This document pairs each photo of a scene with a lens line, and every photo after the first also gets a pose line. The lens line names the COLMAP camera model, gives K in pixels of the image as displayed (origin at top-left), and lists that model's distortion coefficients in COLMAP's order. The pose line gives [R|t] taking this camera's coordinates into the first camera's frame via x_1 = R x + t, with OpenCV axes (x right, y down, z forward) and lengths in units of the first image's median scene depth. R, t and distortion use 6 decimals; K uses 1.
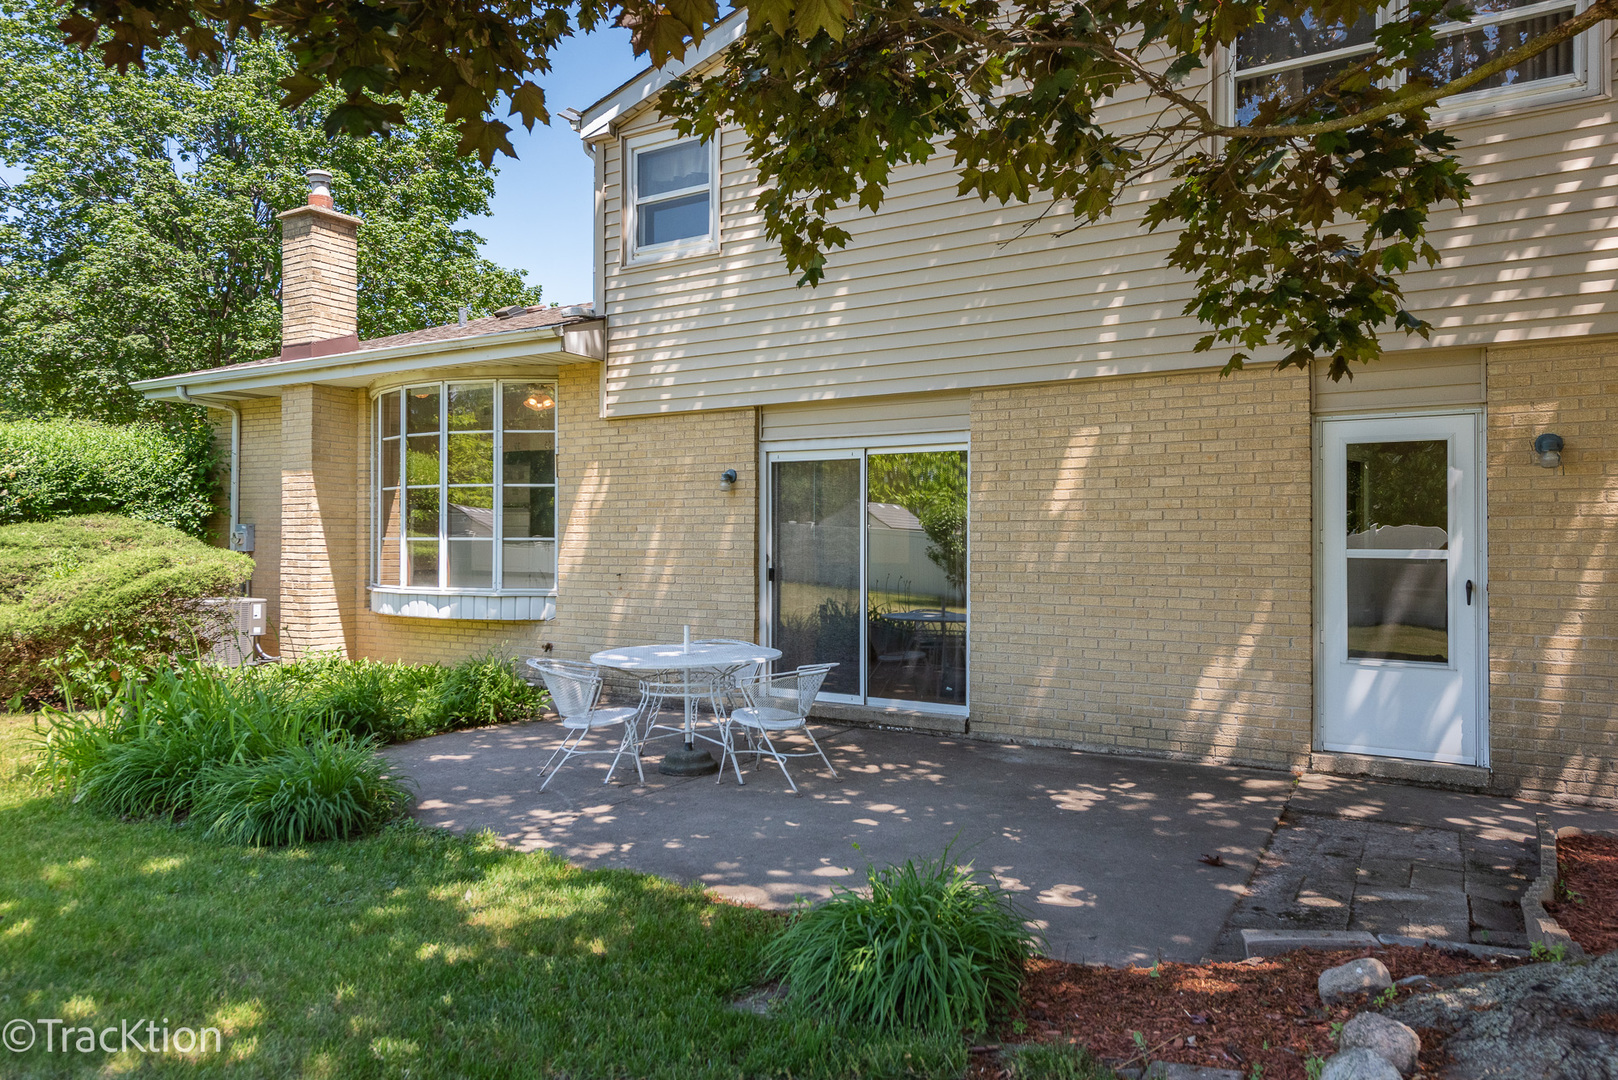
lens RADIAL K [[1077.9, 0, 806.0], [0, 1077.9, 534.3], [0, 0, 1]] dist [-0.003607, -0.000136]
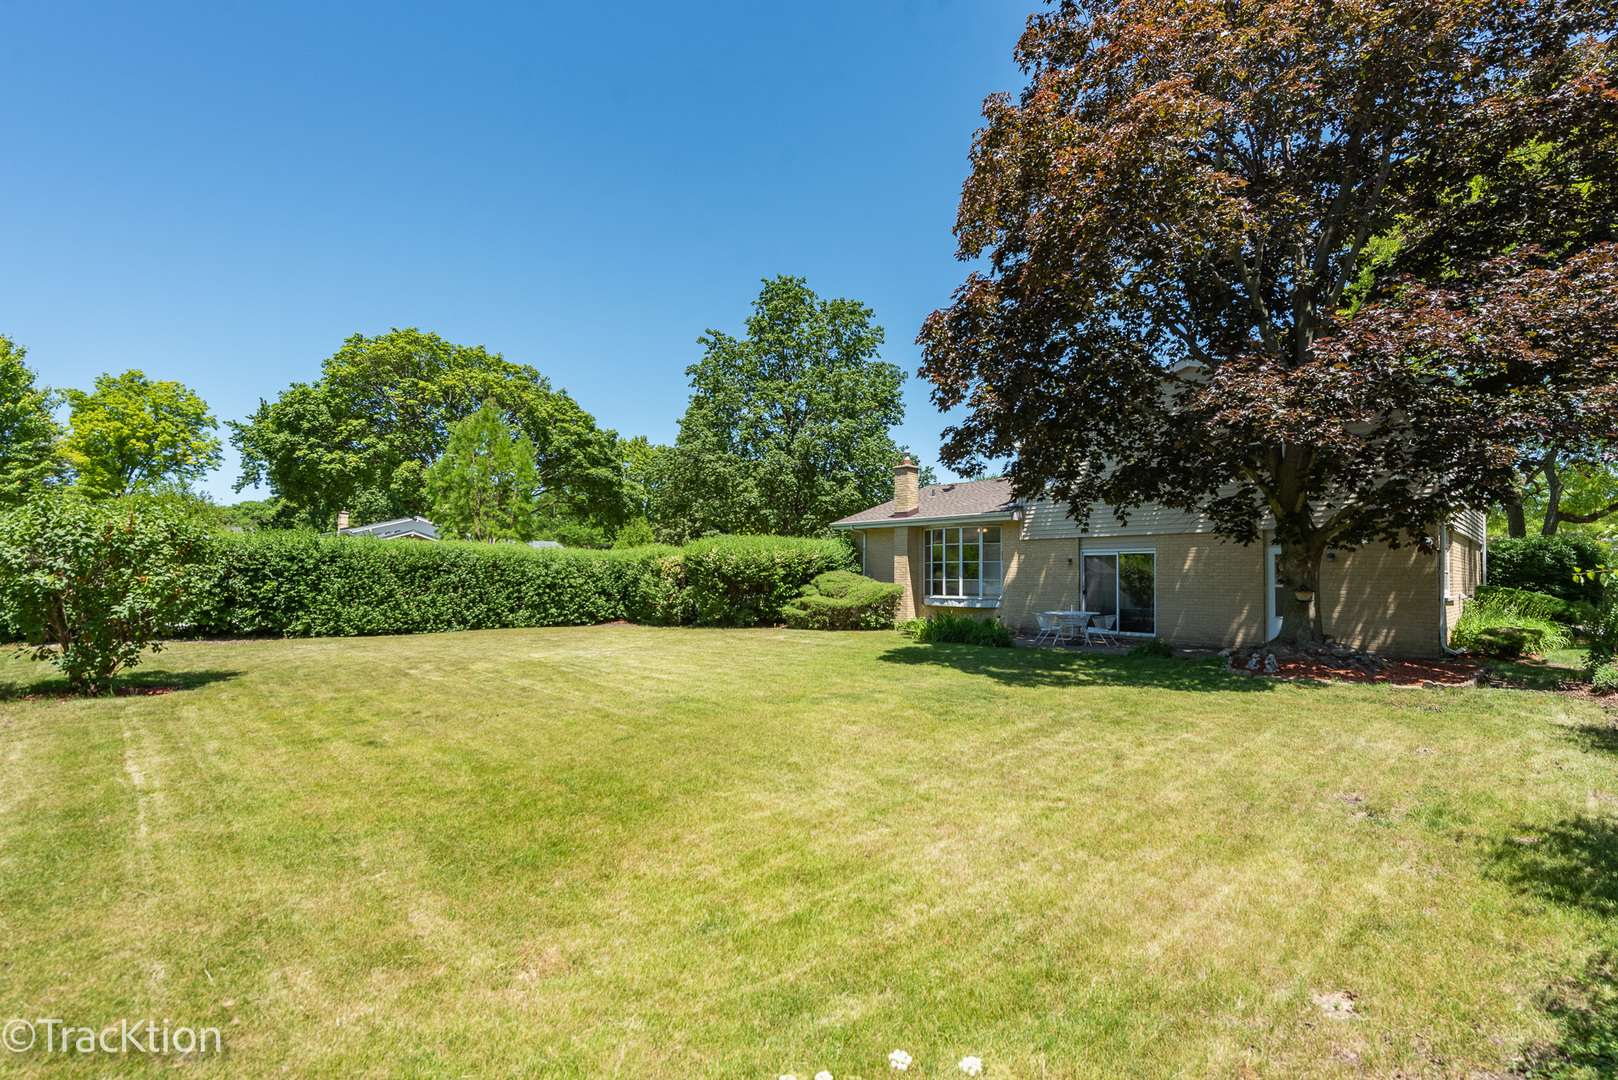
lens RADIAL K [[747.9, 0, 813.2], [0, 747.9, 569.7], [0, 0, 1]] dist [0.000409, -0.001628]
pose [[0.968597, 0.002155, -0.248626, -0.263459], [-0.004866, 0.999935, -0.010292, -0.000706], [0.248588, 0.011178, 0.968545, -1.323216]]
